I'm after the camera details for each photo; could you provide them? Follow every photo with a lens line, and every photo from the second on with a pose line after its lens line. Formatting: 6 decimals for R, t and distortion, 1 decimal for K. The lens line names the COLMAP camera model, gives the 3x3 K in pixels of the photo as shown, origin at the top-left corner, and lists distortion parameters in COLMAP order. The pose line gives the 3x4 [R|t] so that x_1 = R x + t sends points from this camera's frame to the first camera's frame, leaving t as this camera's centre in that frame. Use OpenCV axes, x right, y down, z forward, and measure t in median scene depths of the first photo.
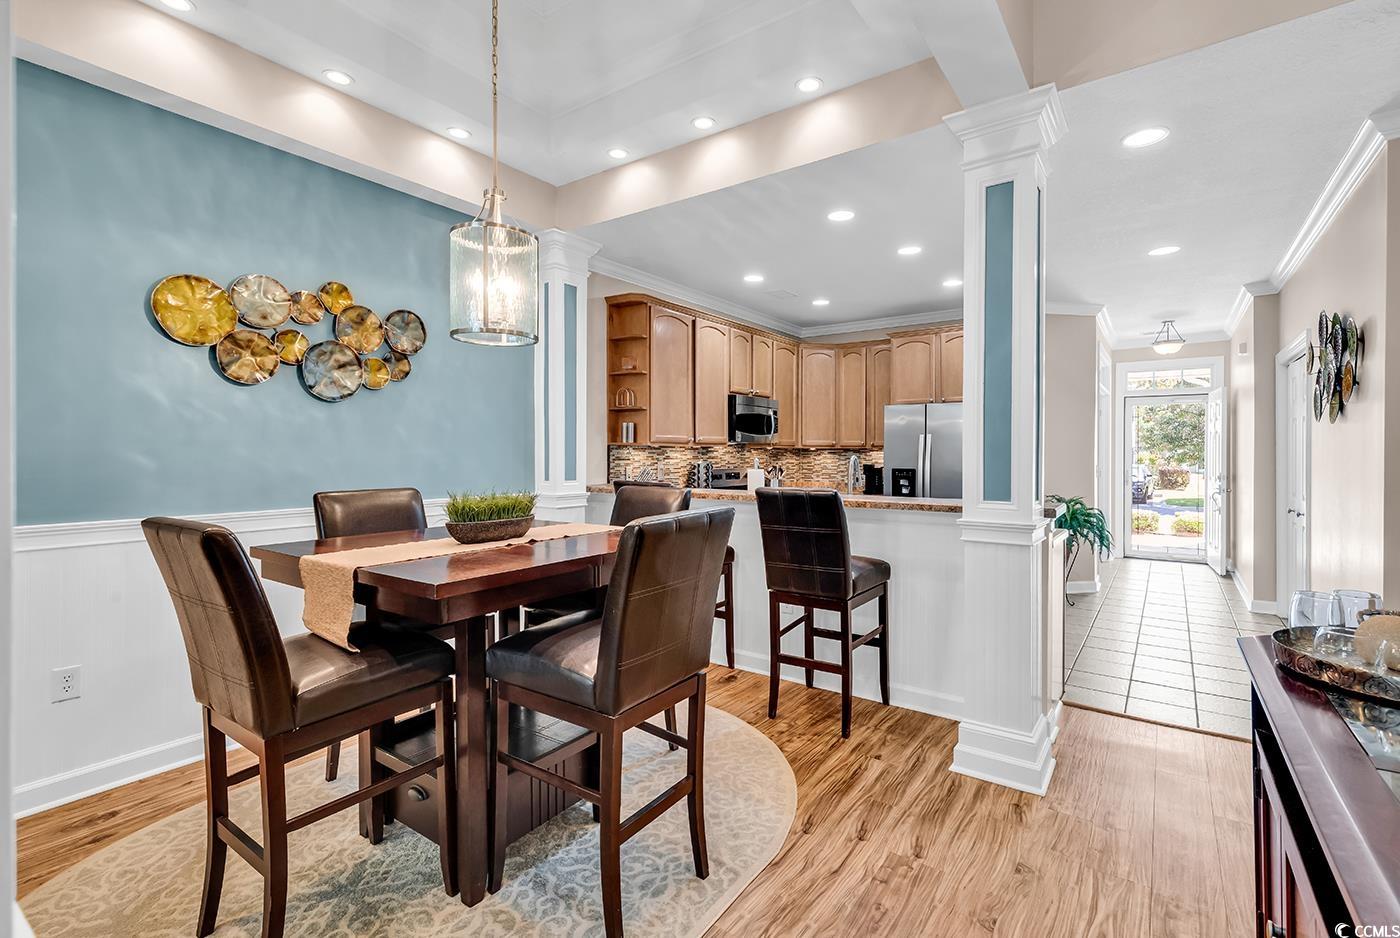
lens RADIAL K [[653.6, 0, 698.5], [0, 653.6, 463.0], [0, 0, 1]] dist [0.000339, 0.000007]
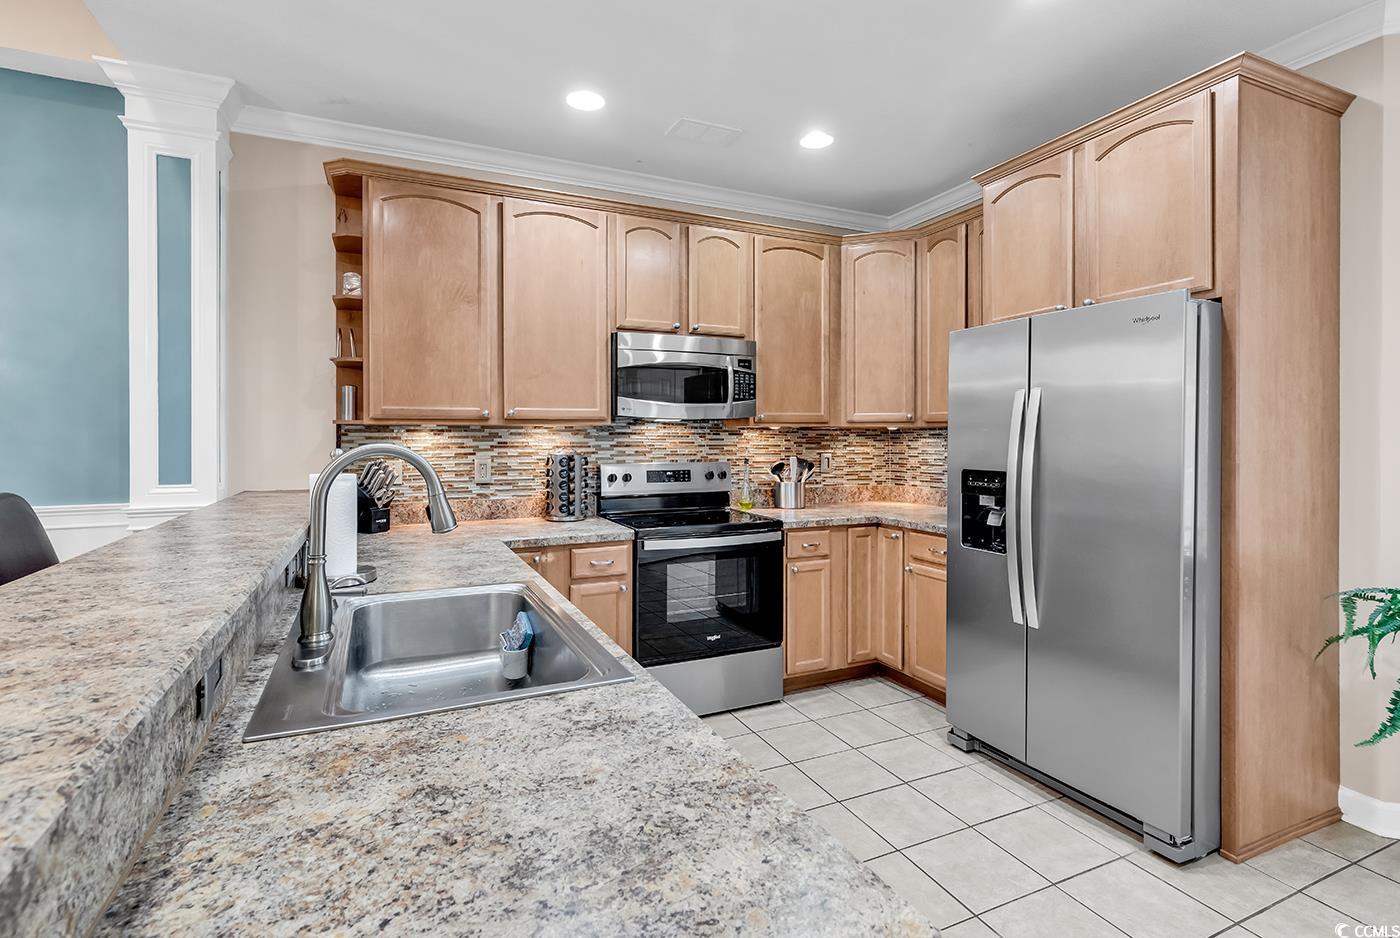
lens RADIAL K [[645.6, 0, 702.5], [0, 645.6, 442.5], [0, 0, 1]] dist [0.003496, 0.000344]
pose [[0.860886, -0.000519, -0.508797, 0.370996], [-0.002978, 0.999977, -0.006060, -0.006822], [0.508789, 0.006732, 0.860865, 0.532261]]
